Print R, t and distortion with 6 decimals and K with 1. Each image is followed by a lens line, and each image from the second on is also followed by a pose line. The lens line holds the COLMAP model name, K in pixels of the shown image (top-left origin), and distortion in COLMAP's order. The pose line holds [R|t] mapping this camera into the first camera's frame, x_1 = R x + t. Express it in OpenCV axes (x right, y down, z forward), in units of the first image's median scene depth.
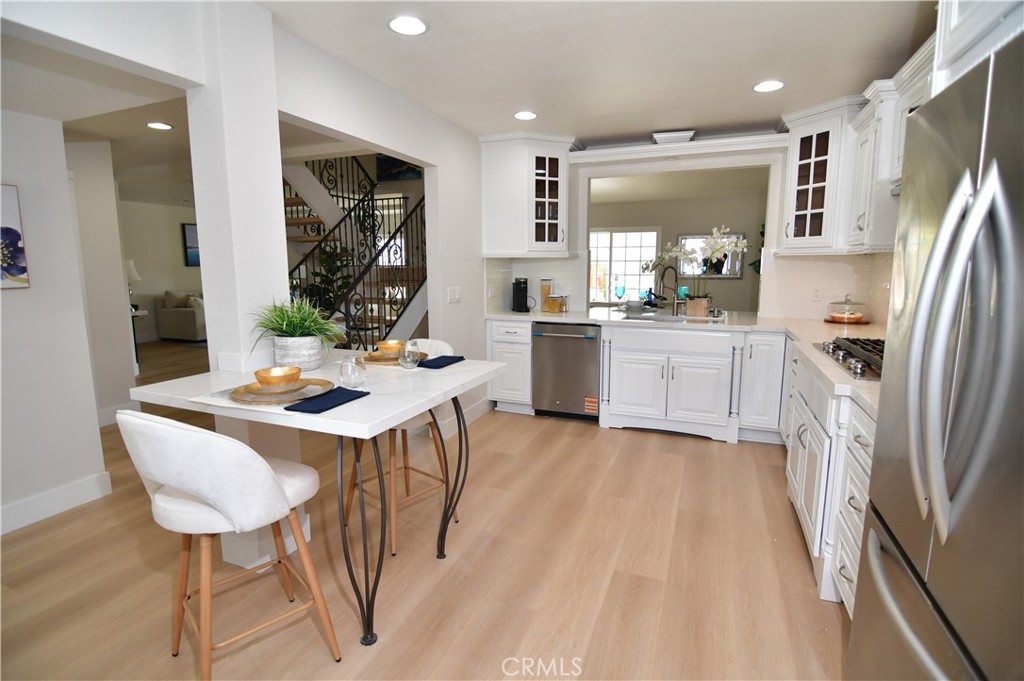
lens RADIAL K [[494.9, 0, 512.6], [0, 494.9, 334.2], [0, 0, 1]] dist [-0.004074, -0.011884]
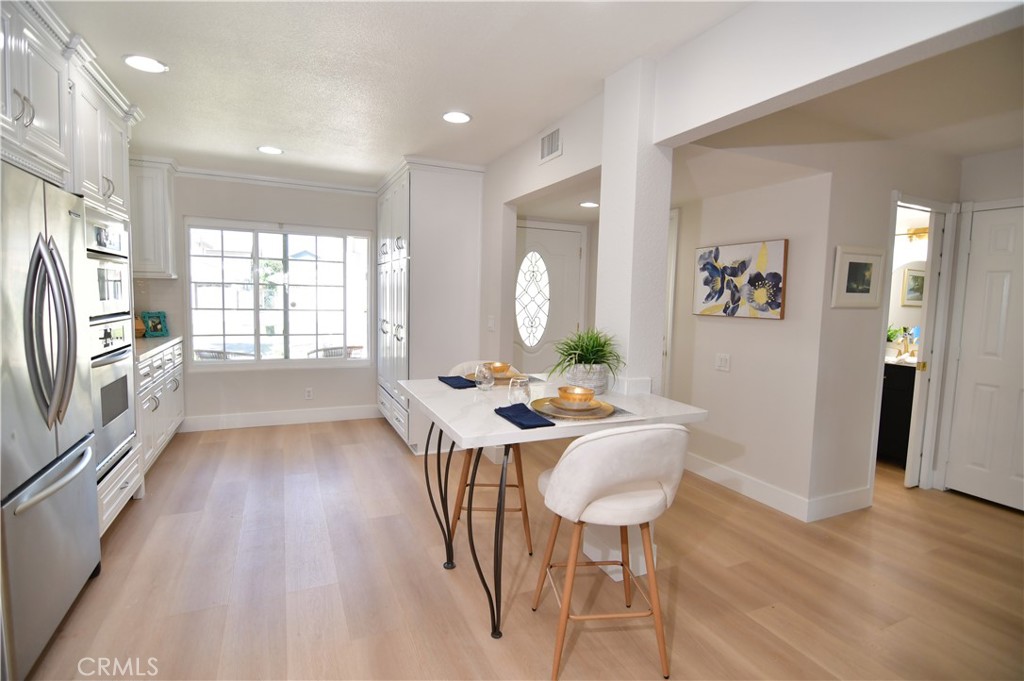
lens RADIAL K [[494.9, 0, 512.6], [0, 494.9, 334.2], [0, 0, 1]] dist [-0.004074, -0.011884]
pose [[-0.681458, 0.052512, -0.729970, 0.281136], [-0.119235, 0.976130, 0.181532, -0.145336], [0.722079, 0.210745, -0.658930, 0.946609]]
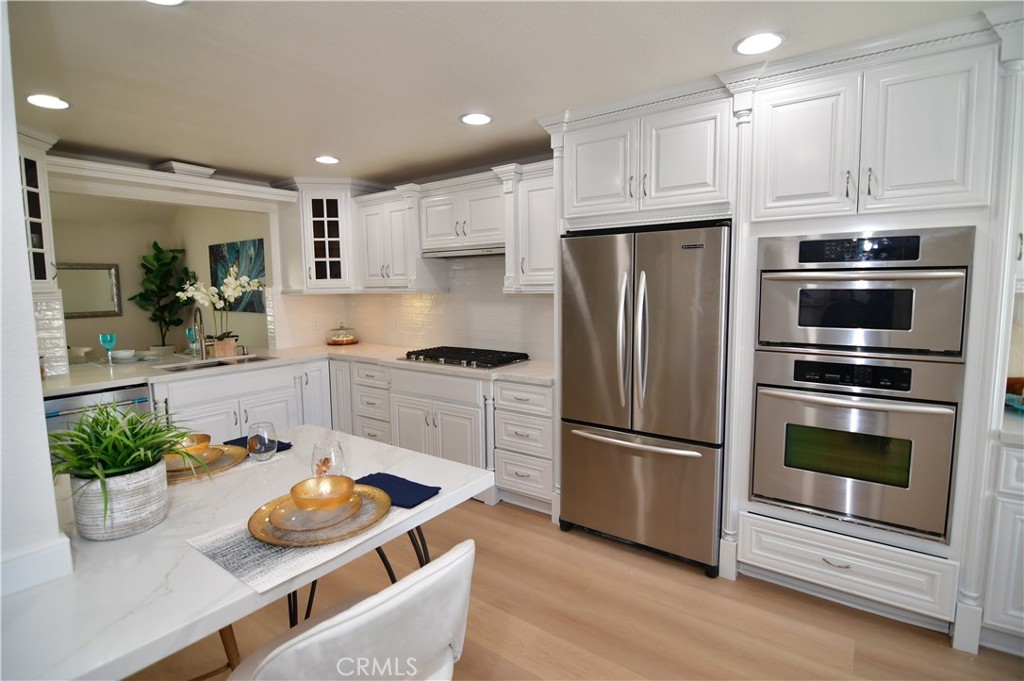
lens RADIAL K [[494.9, 0, 512.6], [0, 494.9, 334.2], [0, 0, 1]] dist [-0.004074, -0.011884]
pose [[0.242508, -0.096955, 0.965293, -0.504511], [0.149330, 0.986866, 0.061606, -0.066335], [-0.958588, 0.129207, 0.253801, 0.247694]]
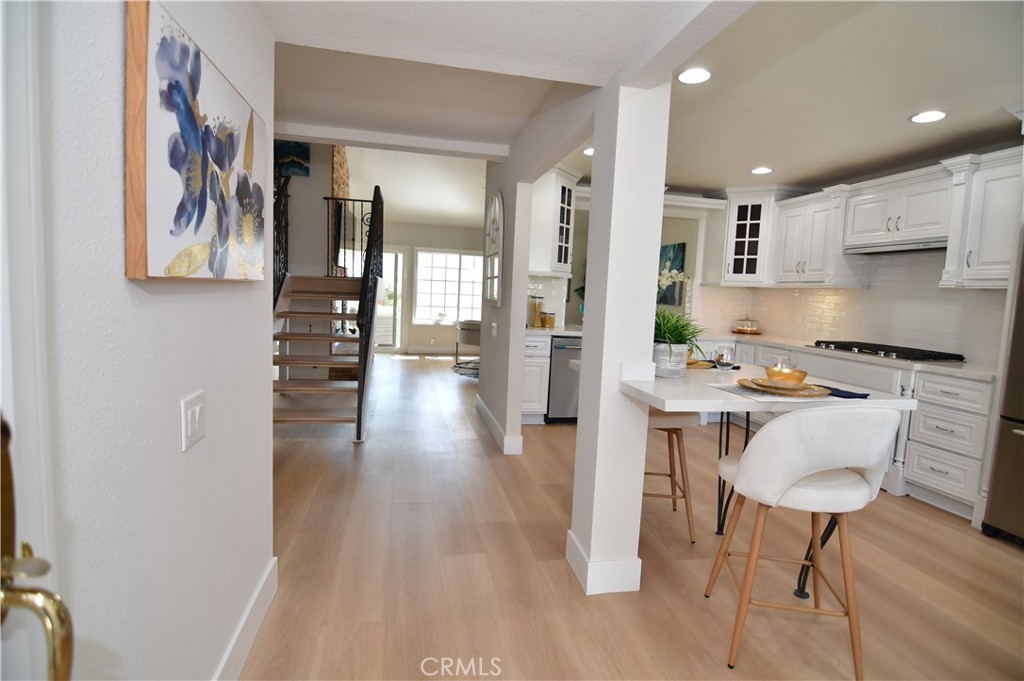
lens RADIAL K [[494.9, 0, 512.6], [0, 494.9, 334.2], [0, 0, 1]] dist [-0.004074, -0.011884]
pose [[0.825351, -0.007514, 0.564570, -0.768163], [0.032000, 0.998927, -0.033487, 0.005784], [-0.563712, 0.045704, 0.824706, 0.192463]]
